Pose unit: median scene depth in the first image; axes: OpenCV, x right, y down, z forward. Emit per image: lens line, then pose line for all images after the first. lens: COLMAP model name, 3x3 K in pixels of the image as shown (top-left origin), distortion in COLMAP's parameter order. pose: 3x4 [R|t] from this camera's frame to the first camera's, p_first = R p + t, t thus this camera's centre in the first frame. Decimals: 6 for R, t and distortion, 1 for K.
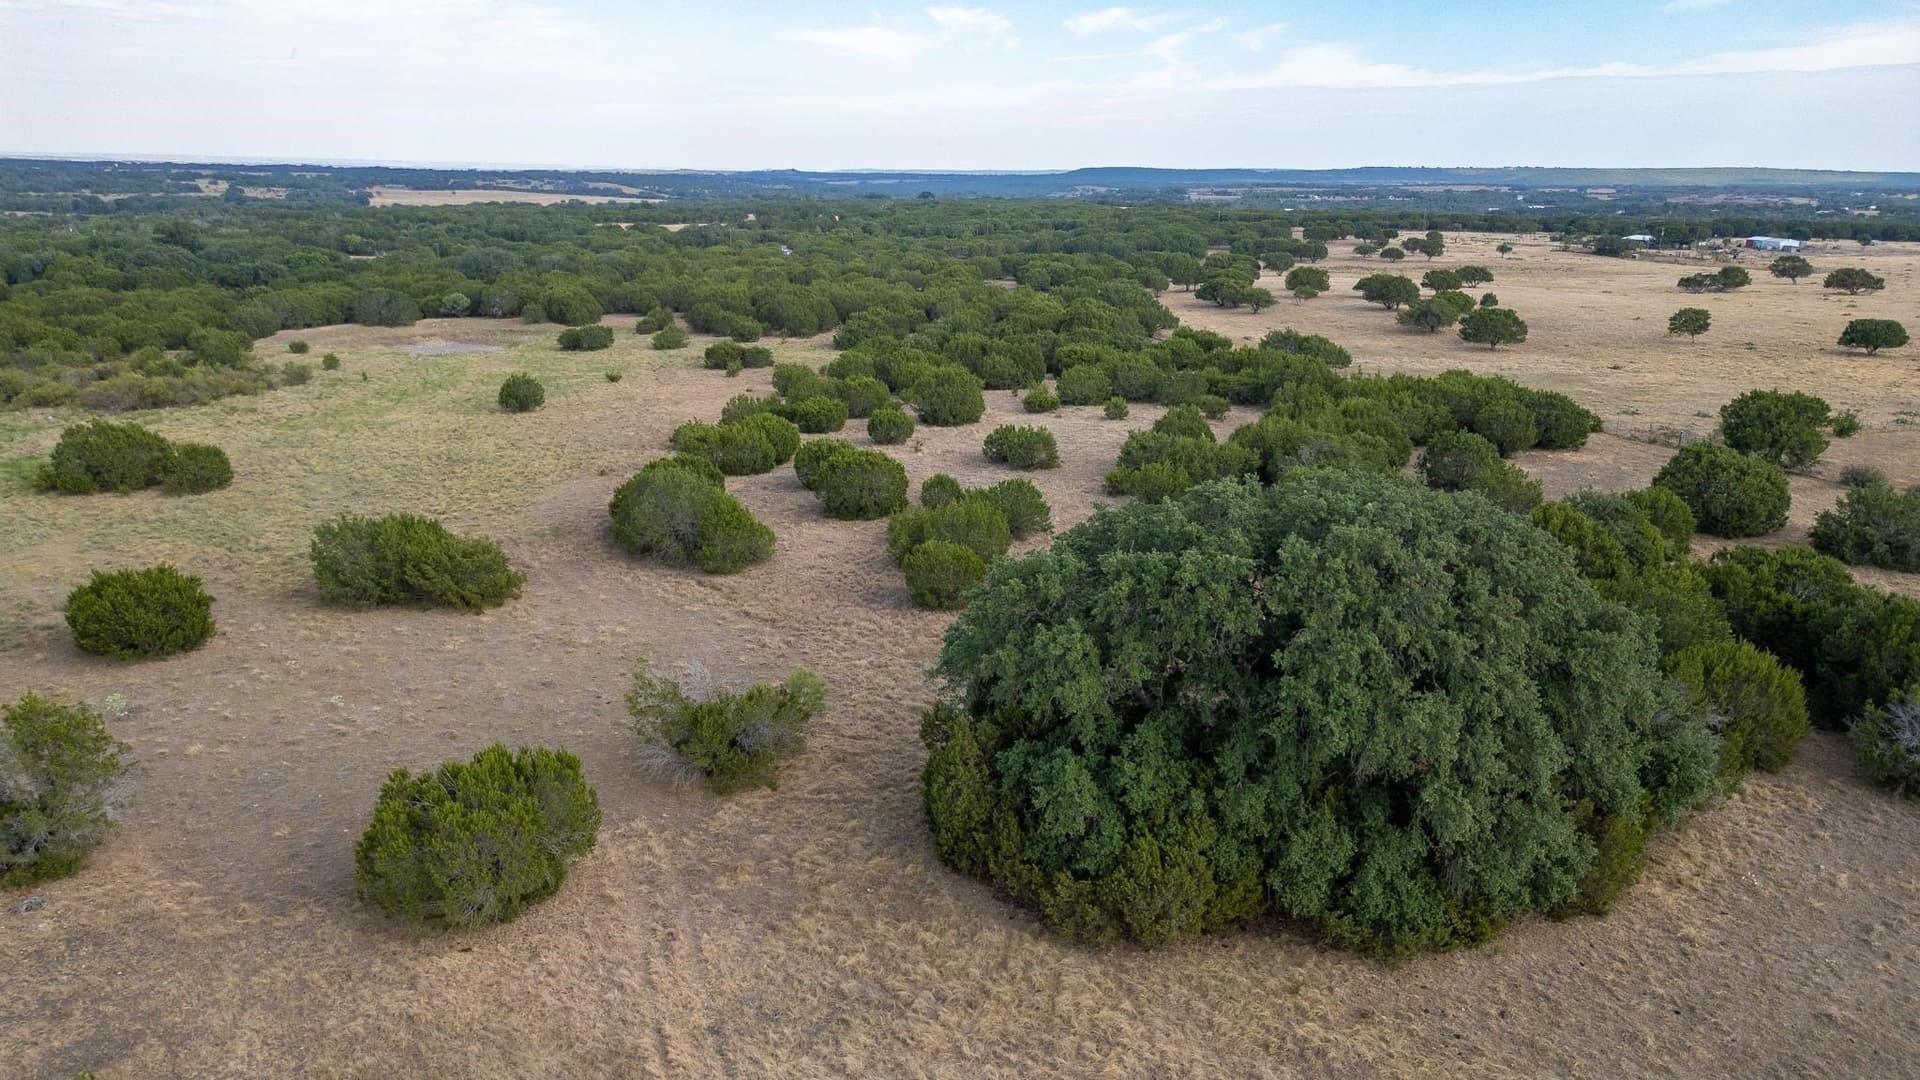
lens RADIAL K [[1346.7, 0, 955.4], [0, 1346.7, 532.0], [0, 0, 1]] dist [0.049888, -0.029885]
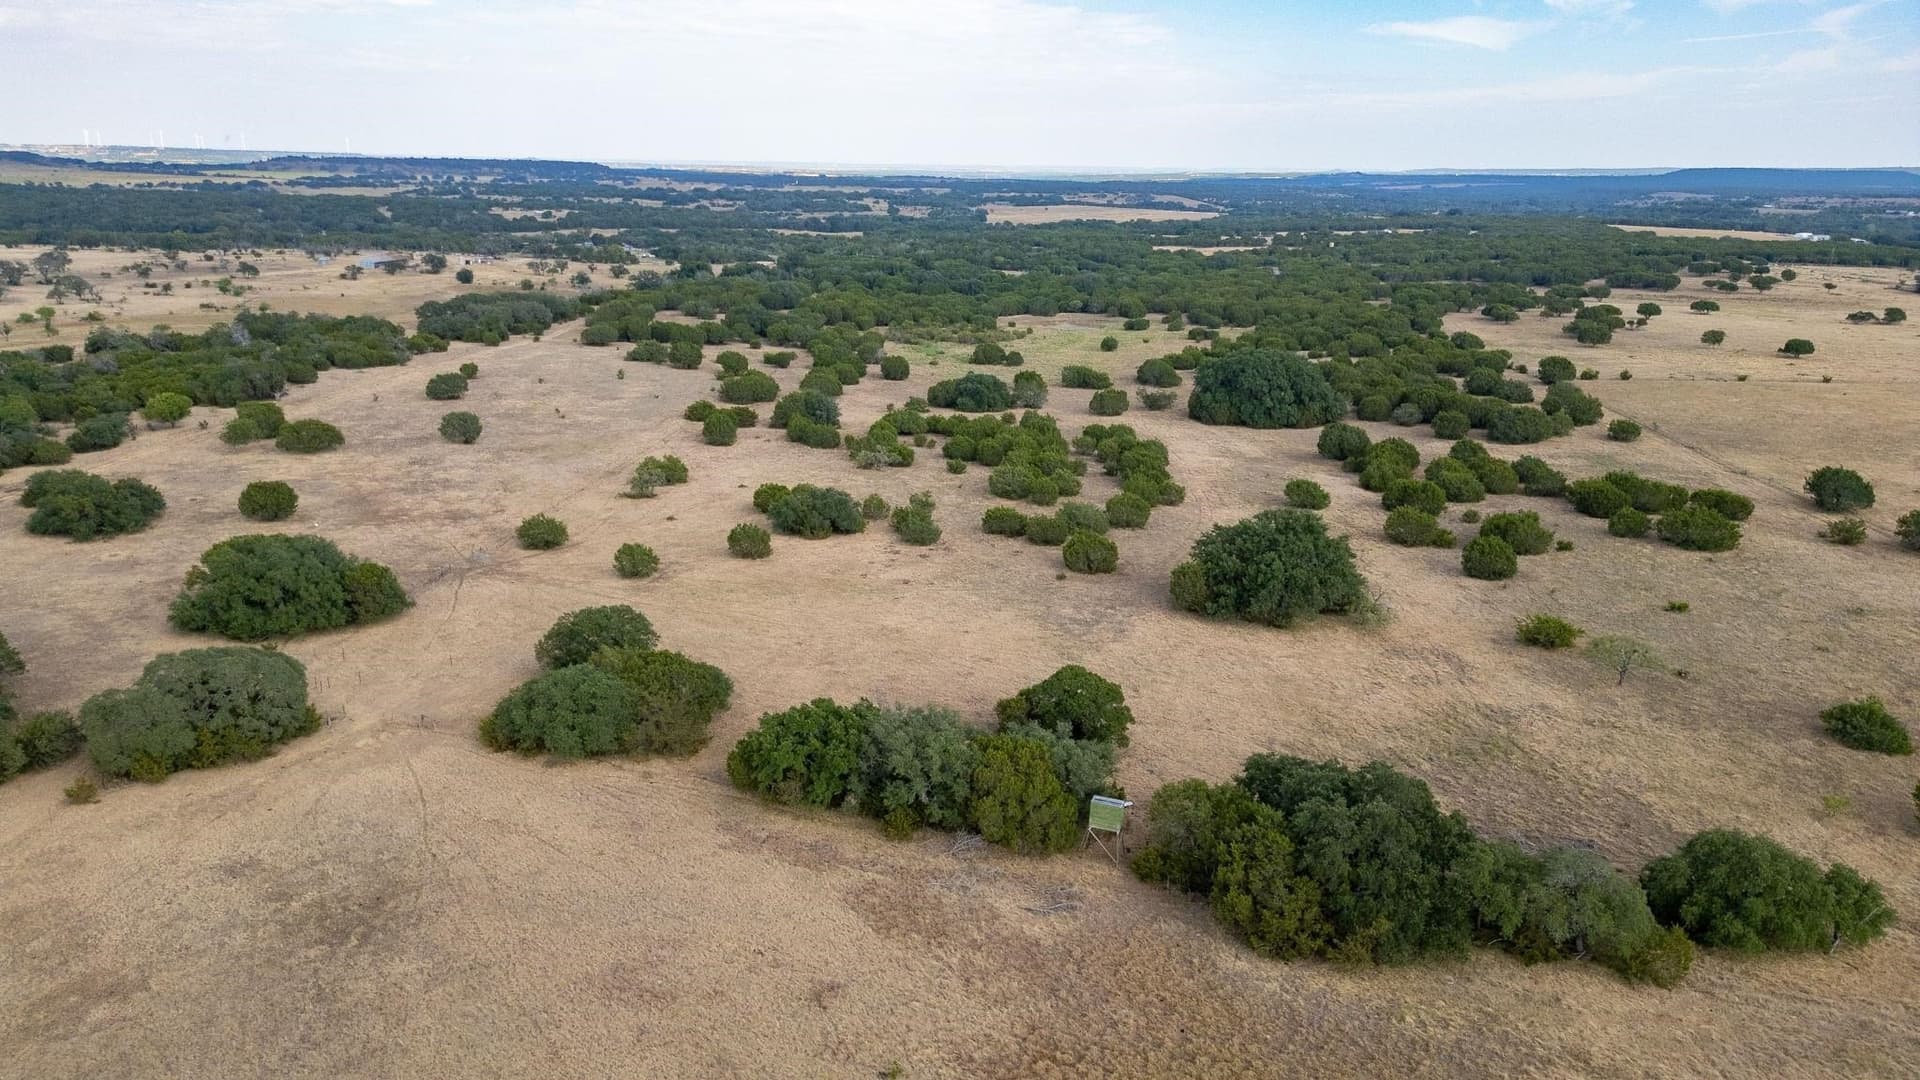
lens RADIAL K [[1338.4, 0, 961.7], [0, 1338.4, 546.9], [0, 0, 1]] dist [0.079113, -0.074005]
pose [[0.922605, 0.101585, -0.372128, 0.139755], [-0.097450, 0.994789, 0.029958, 0.080048], [0.373233, 0.008624, 0.927698, -0.502612]]
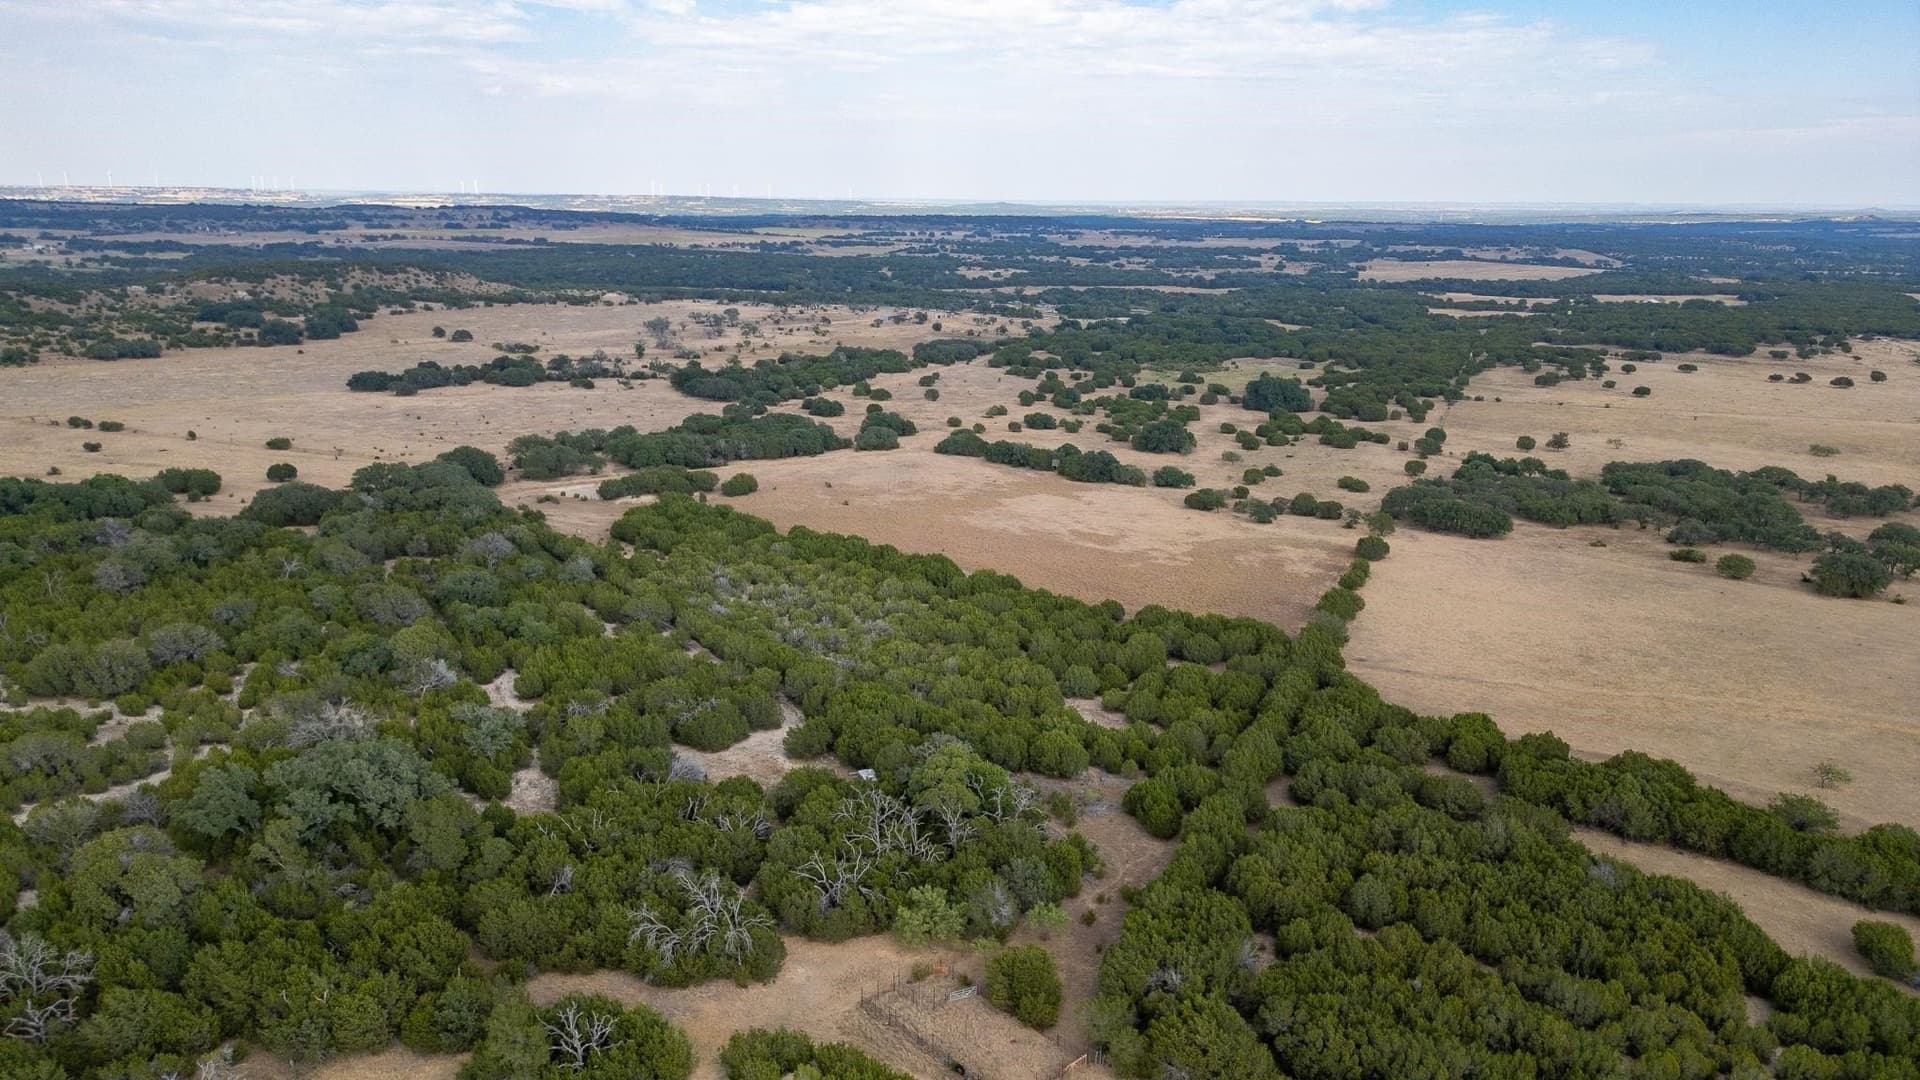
lens RADIAL K [[1338.4, 0, 961.7], [0, 1338.4, 546.9], [0, 0, 1]] dist [0.079113, -0.074005]
pose [[0.750352, 0.160900, -0.641157, 0.679934], [-0.171106, 0.984144, 0.046727, 0.151995], [0.638509, 0.074644, 0.765986, -1.099705]]
